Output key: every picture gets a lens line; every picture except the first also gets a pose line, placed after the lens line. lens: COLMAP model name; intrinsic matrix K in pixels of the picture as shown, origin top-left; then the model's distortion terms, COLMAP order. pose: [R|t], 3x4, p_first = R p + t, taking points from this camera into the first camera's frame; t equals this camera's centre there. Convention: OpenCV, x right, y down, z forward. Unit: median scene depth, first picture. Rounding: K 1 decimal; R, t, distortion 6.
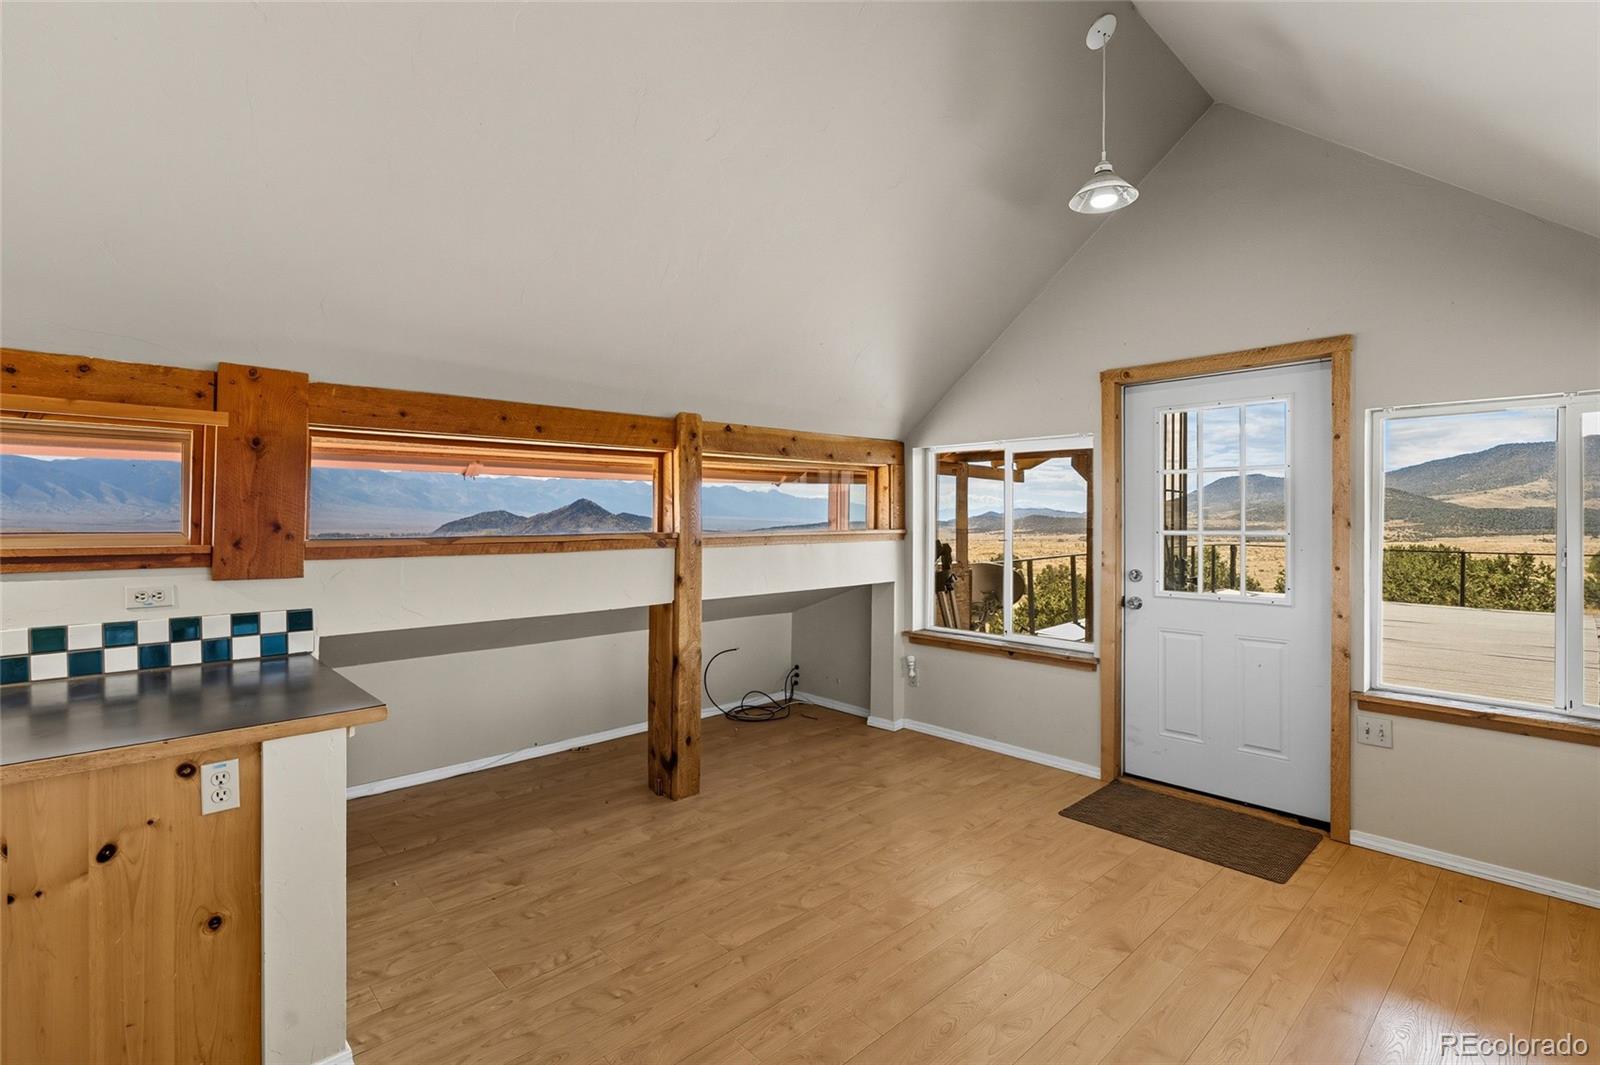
lens RADIAL K [[757.4, 0, 805.3], [0, 757.4, 525.5], [0, 0, 1]] dist [0.003761, 0.001796]
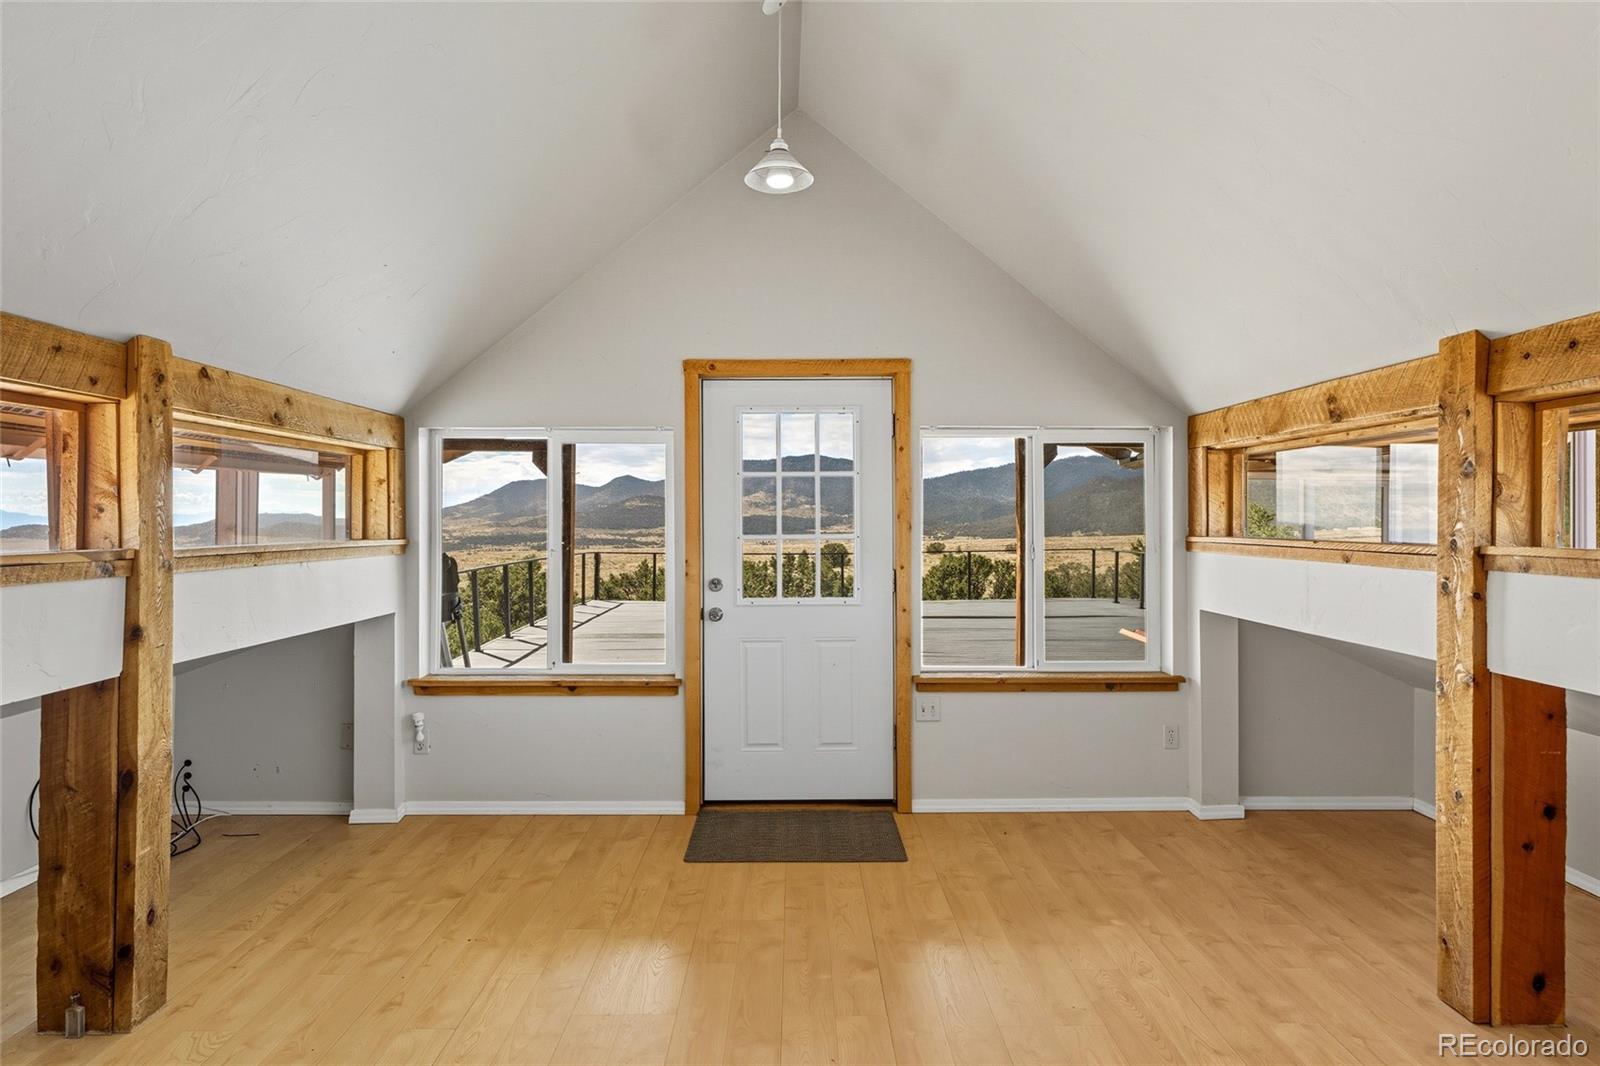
lens RADIAL K [[899.4, 0, 798.0], [0, 899.4, 528.3], [0, 0, 1]] dist [0.000565, 0.001764]
pose [[0.680958, -0.005273, 0.732303, -0.320773], [0.010361, 0.999943, -0.002434, 0.000860], [-0.732249, 0.009245, 0.680975, 0.189289]]
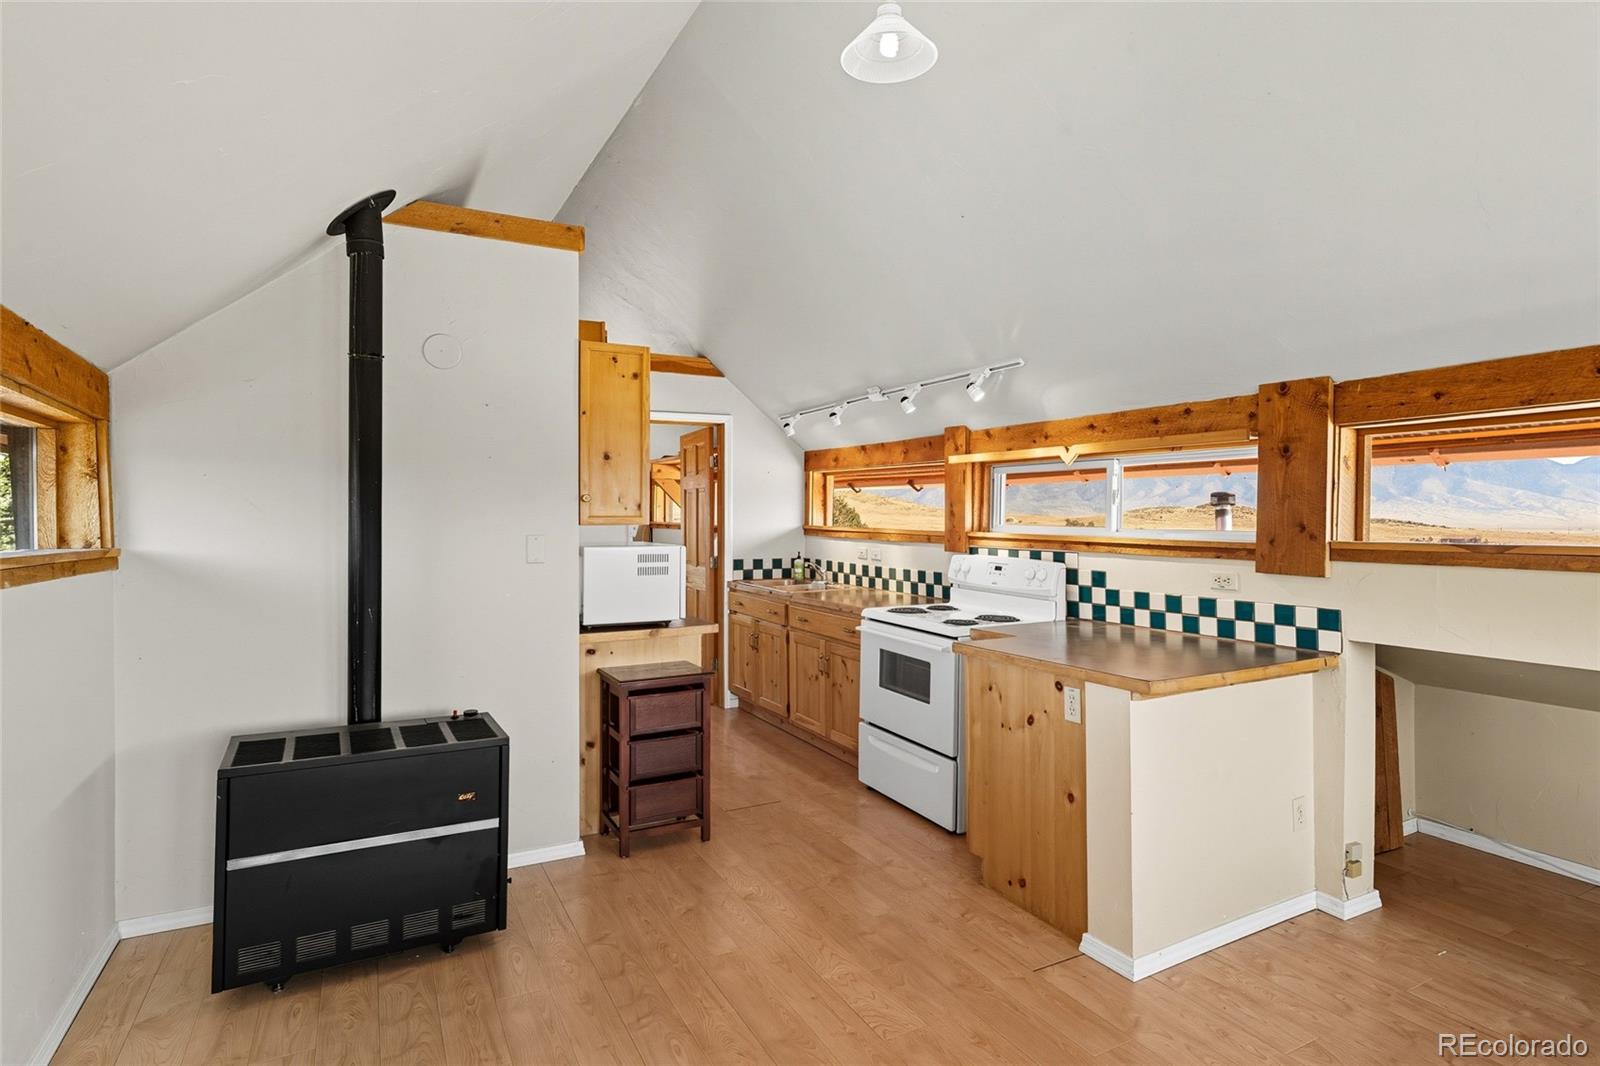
lens RADIAL K [[833.6, 0, 805.8], [0, 833.6, 524.1], [0, 0, 1]] dist [0.000410, 0.000981]
pose [[-0.262150, 0.003884, -0.965019, 0.431261], [-0.012621, 0.999893, 0.007453, -0.002052], [0.964945, 0.014133, -0.262073, 0.447082]]
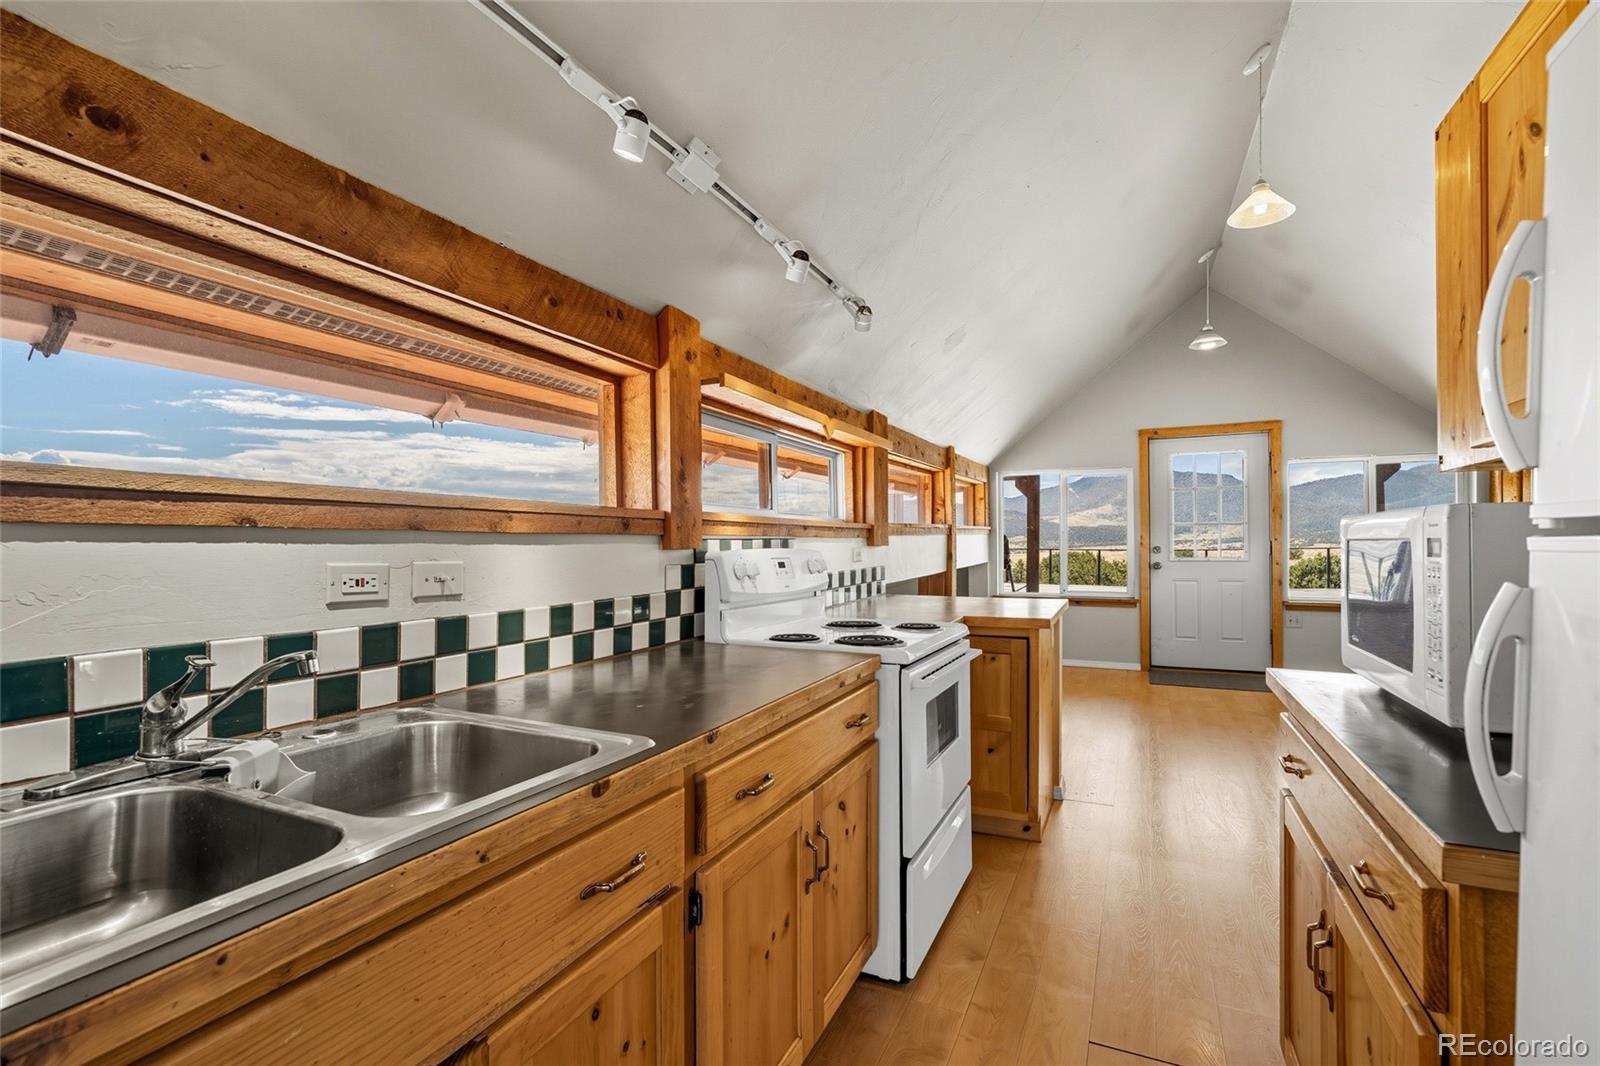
lens RADIAL K [[757.4, 0, 794.5], [0, 757.4, 538.4], [0, 0, 1]] dist [0.003761, 0.001796]
pose [[0.923496, -0.009997, 0.383478, -1.042861], [0.014474, 0.999857, -0.008791, 0.046807], [-0.383335, 0.013669, 0.923508, -0.286109]]
